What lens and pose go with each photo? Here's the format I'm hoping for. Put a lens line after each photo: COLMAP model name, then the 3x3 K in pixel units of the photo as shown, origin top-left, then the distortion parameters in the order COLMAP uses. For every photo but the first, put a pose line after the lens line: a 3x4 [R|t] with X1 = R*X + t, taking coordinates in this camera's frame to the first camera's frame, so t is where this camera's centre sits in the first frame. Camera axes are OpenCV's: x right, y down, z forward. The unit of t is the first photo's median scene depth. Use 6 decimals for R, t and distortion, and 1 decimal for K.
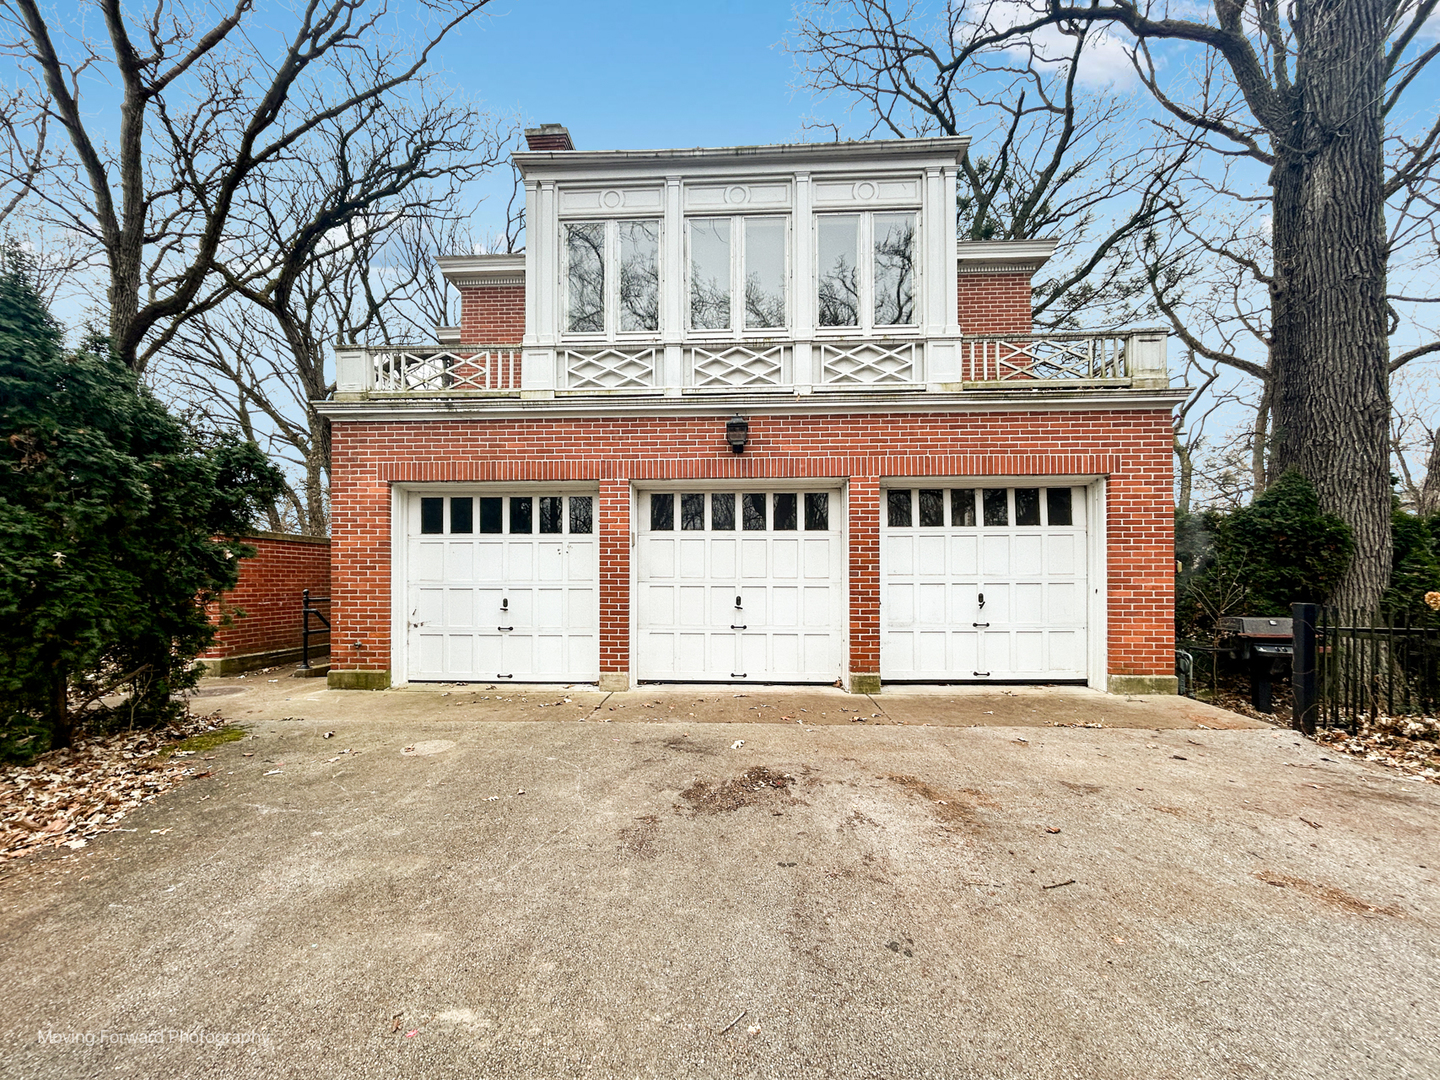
lens RADIAL K [[572.7, 0, 719.2], [0, 572.7, 519.2], [0, 0, 1]] dist [-0.001991, 0.000249]
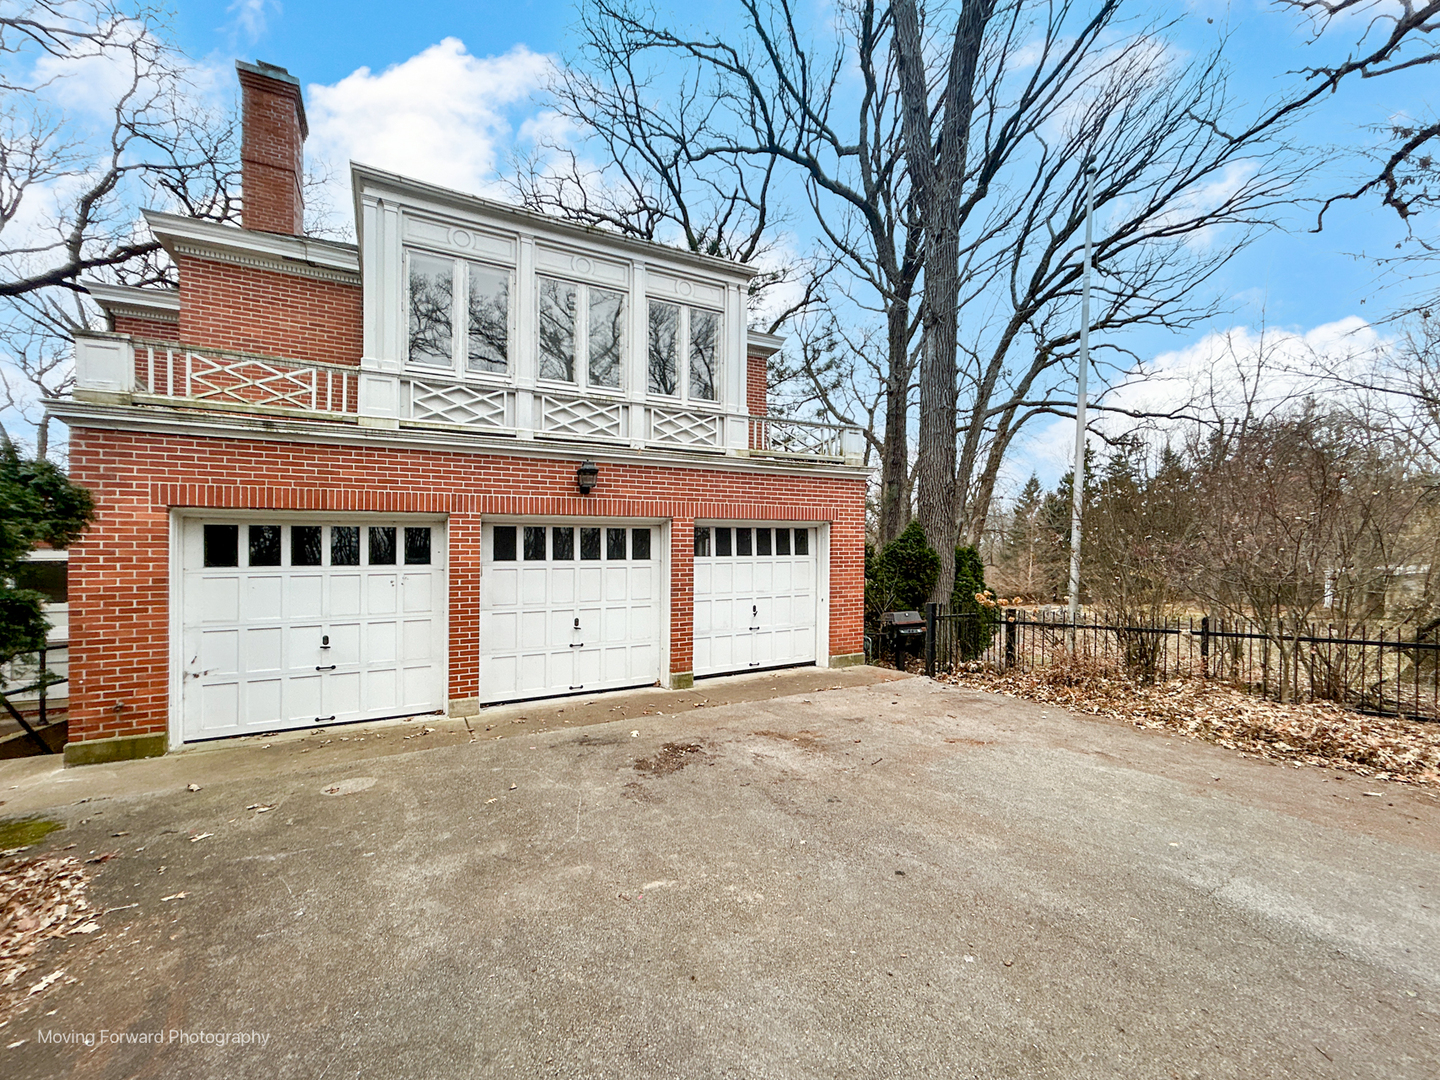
lens RADIAL K [[582.0, 0, 720.0], [0, 582.0, 540.0], [0, 0, 1]] dist [0.002932, -0.000261]
pose [[0.859650, 0.008728, 0.510810, -0.328802], [-0.016116, 0.999820, 0.010039, -0.038741], [-0.510630, -0.016862, 0.859635, -0.145556]]
